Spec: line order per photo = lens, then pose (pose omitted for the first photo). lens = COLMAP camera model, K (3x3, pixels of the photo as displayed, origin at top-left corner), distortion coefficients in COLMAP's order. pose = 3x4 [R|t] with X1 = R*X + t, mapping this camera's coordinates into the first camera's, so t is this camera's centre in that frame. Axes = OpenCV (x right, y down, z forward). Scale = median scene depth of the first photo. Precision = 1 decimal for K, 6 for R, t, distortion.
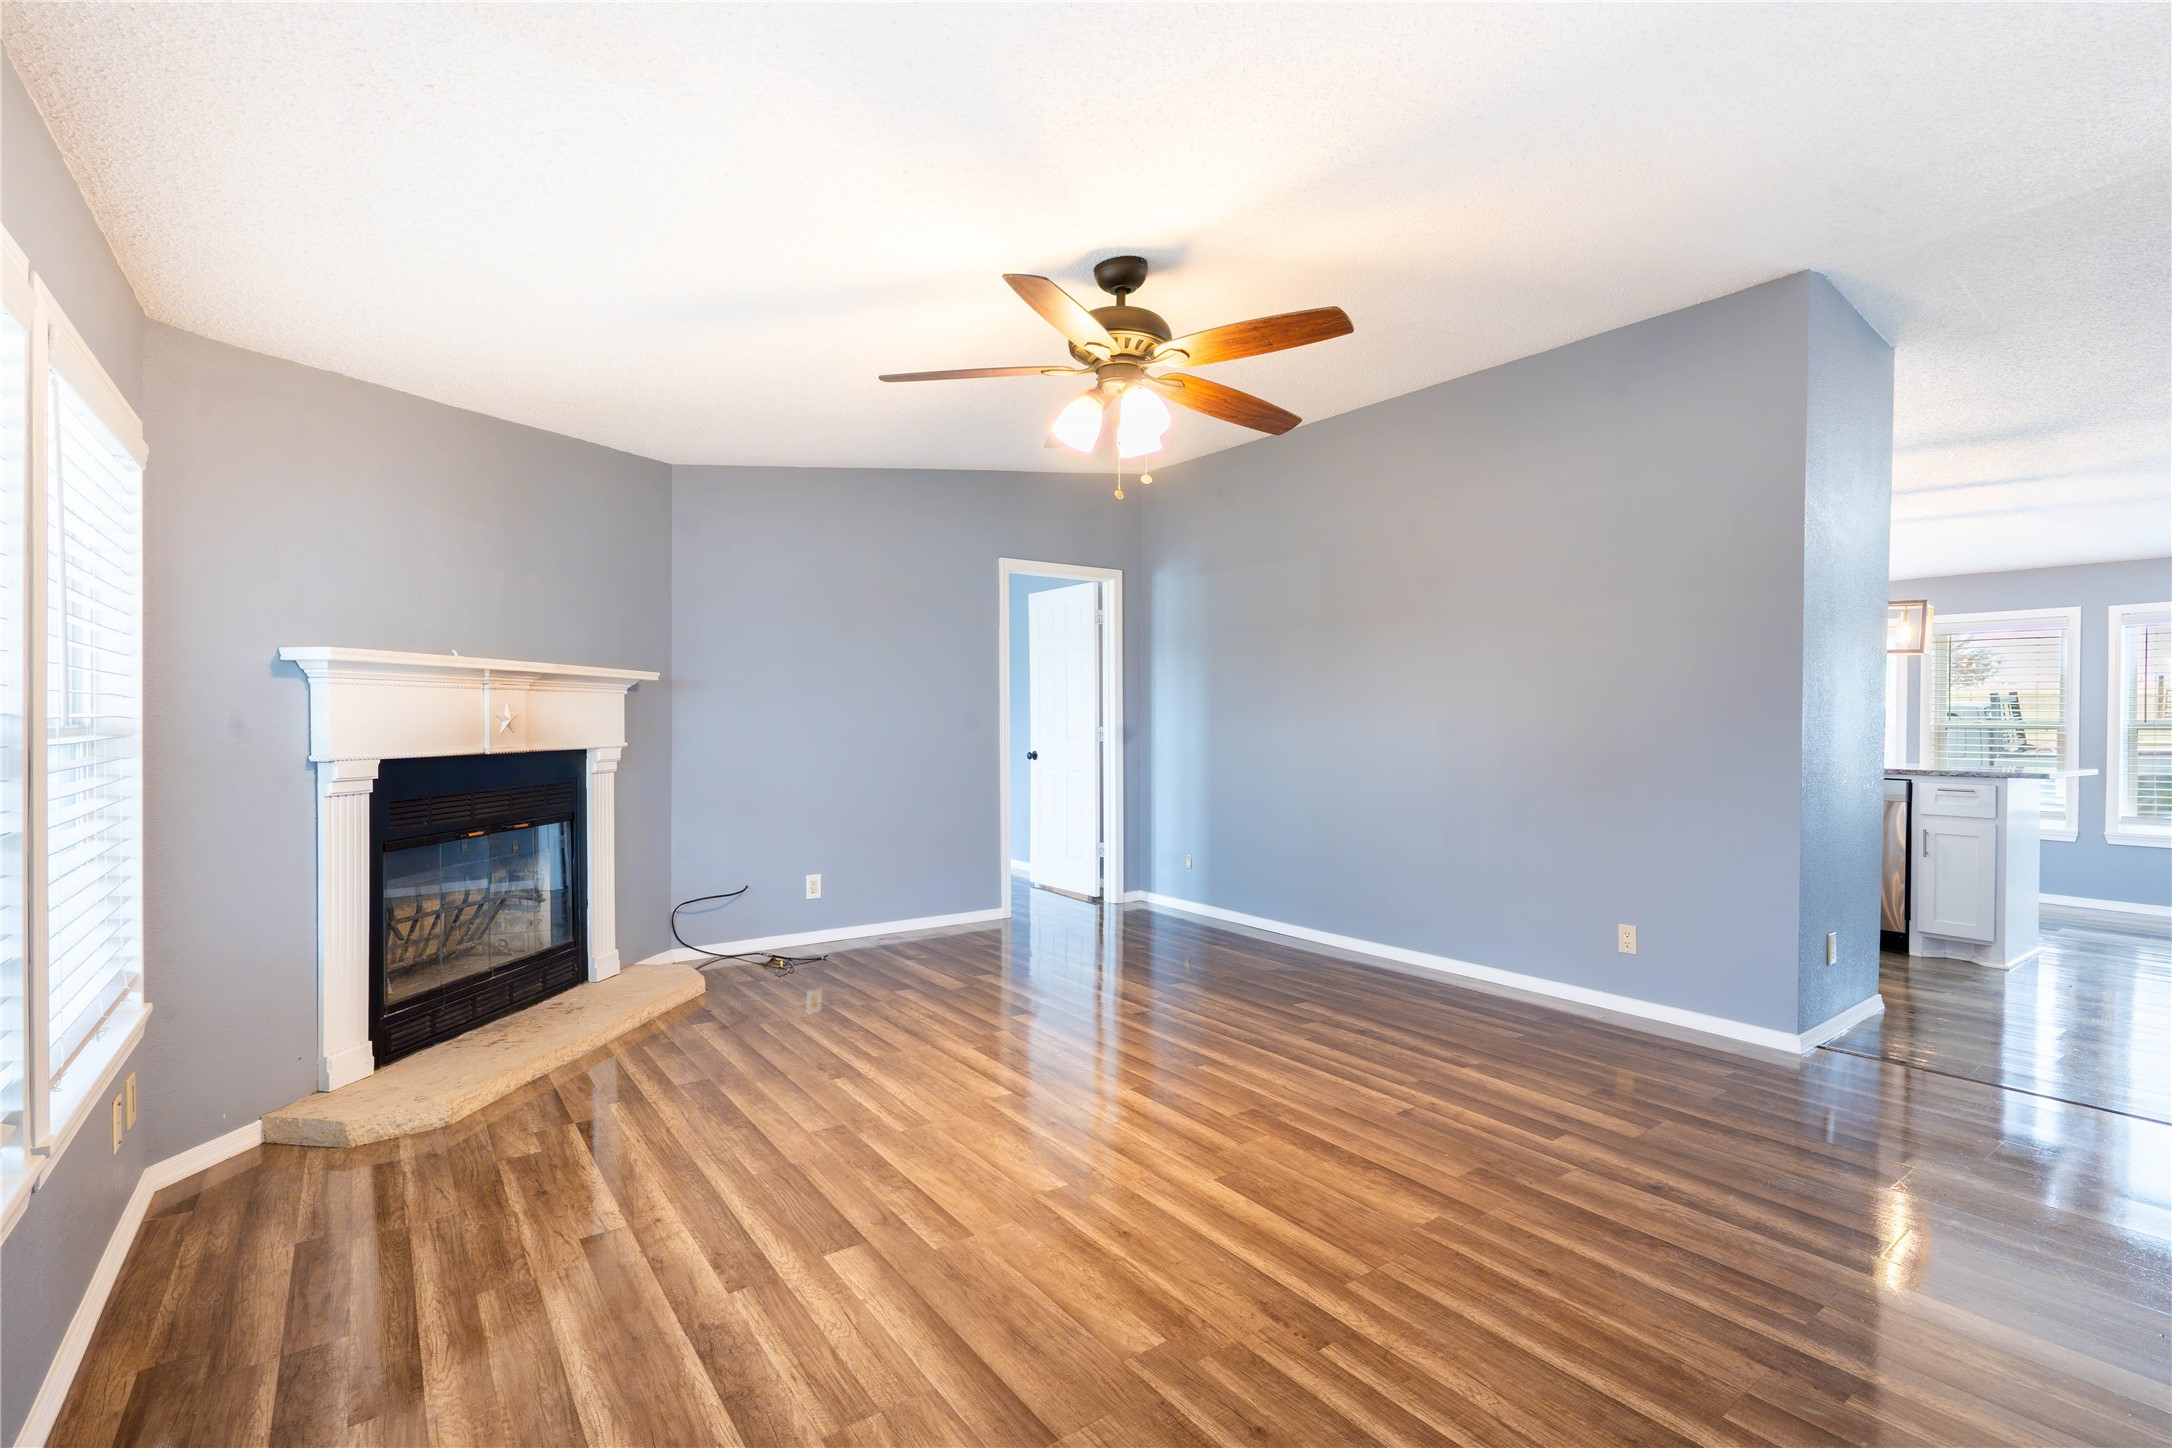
lens RADIAL K [[982.1, 0, 1053.6], [0, 982.1, 727.3], [0, 0, 1]] dist [-0.002064, 0.000263]
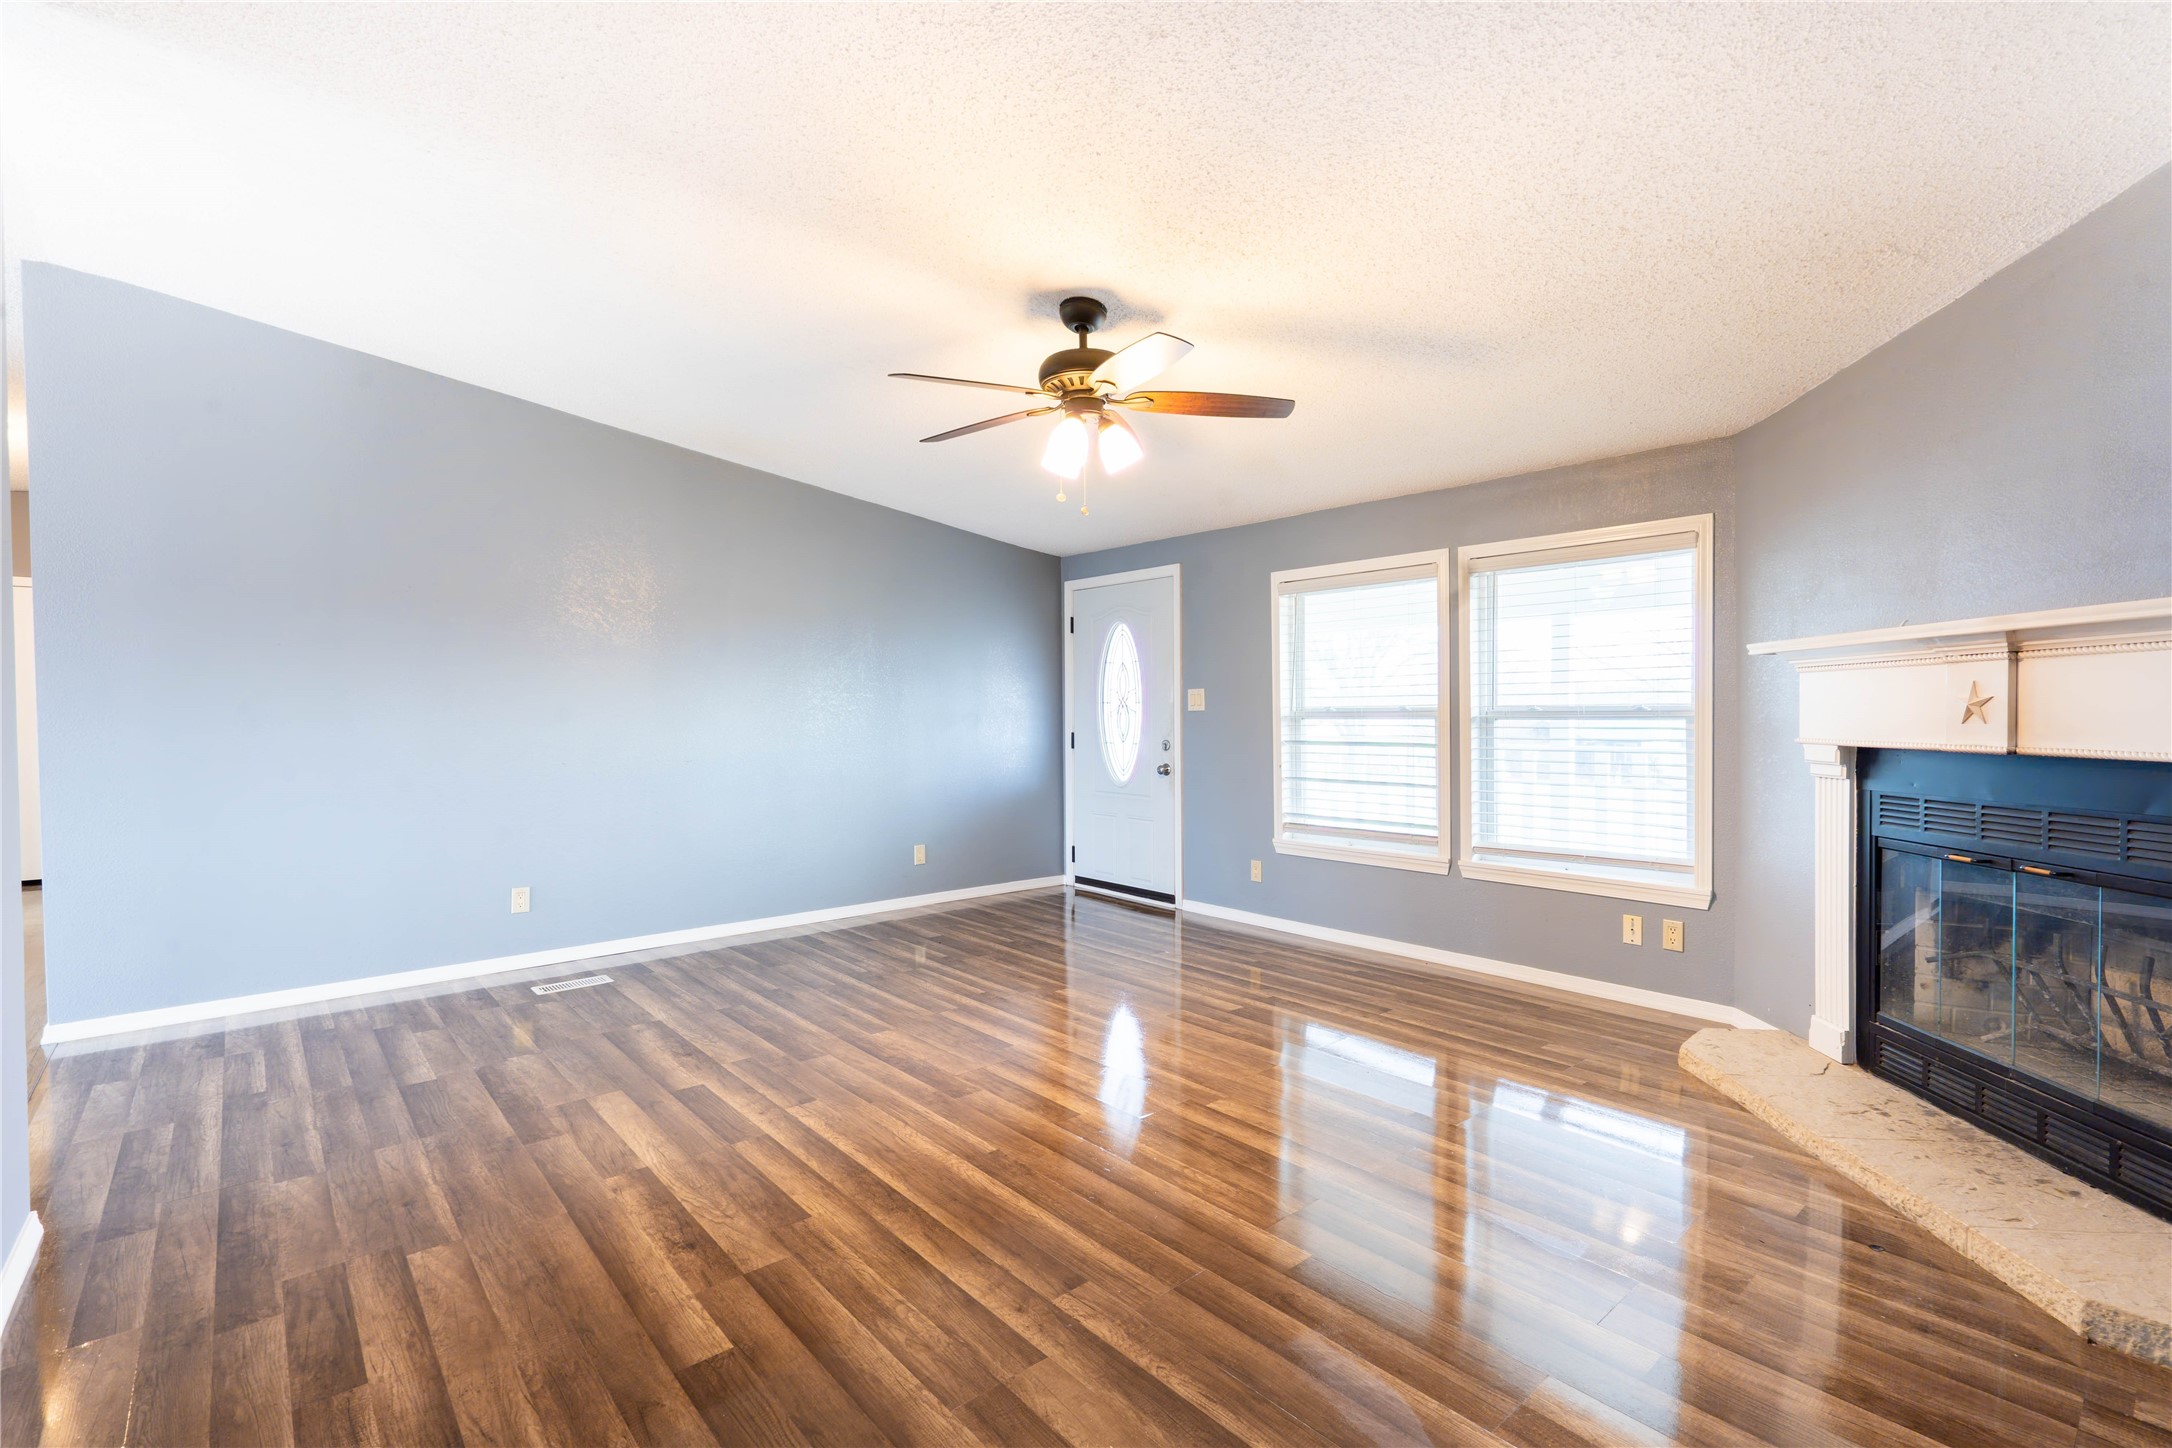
lens RADIAL K [[982.1, 0, 1078.6], [0, 982.1, 730.5], [0, 0, 1]] dist [-0.002064, 0.000263]
pose [[-0.994311, 0.005360, -0.106382, 0.171024], [0.002164, 0.999543, 0.030141, -0.012933], [0.106495, 0.029739, -0.993868, 1.854626]]
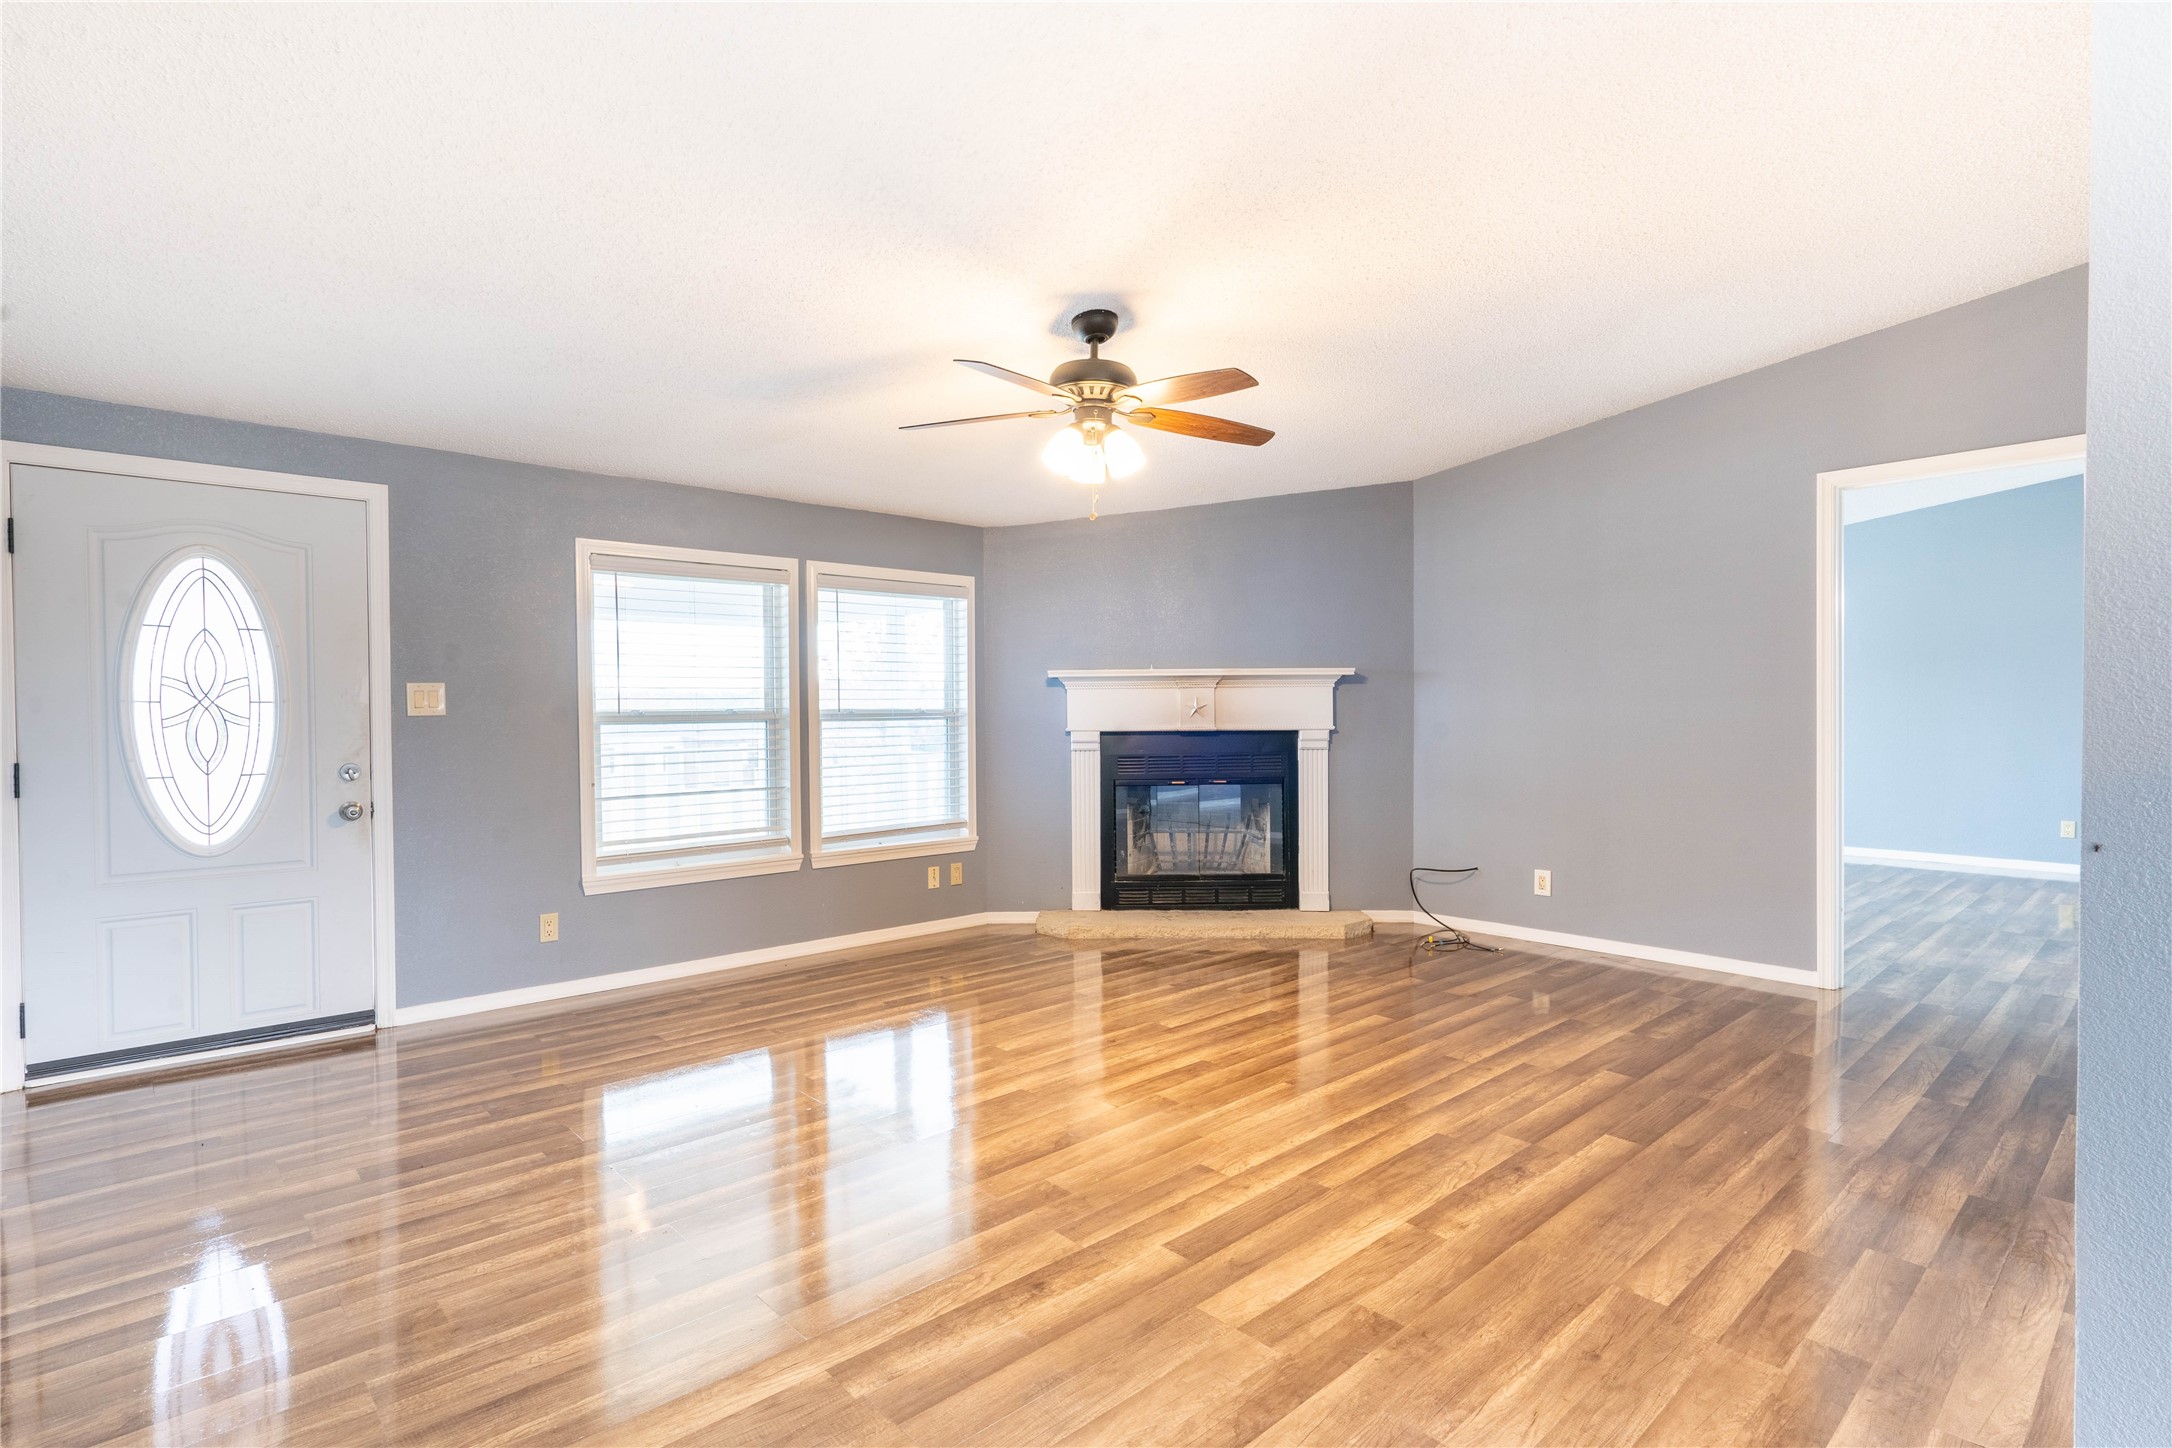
lens RADIAL K [[1047.6, 0, 1098.3], [0, 1047.6, 726.4], [0, 0, 1]] dist [-0.006229, 0.002233]
pose [[0.139438, 0.012039, -0.990158, 1.133892], [-0.001965, 0.999927, 0.011881, 0.001930], [0.990229, 0.000289, 0.139451, 0.722441]]
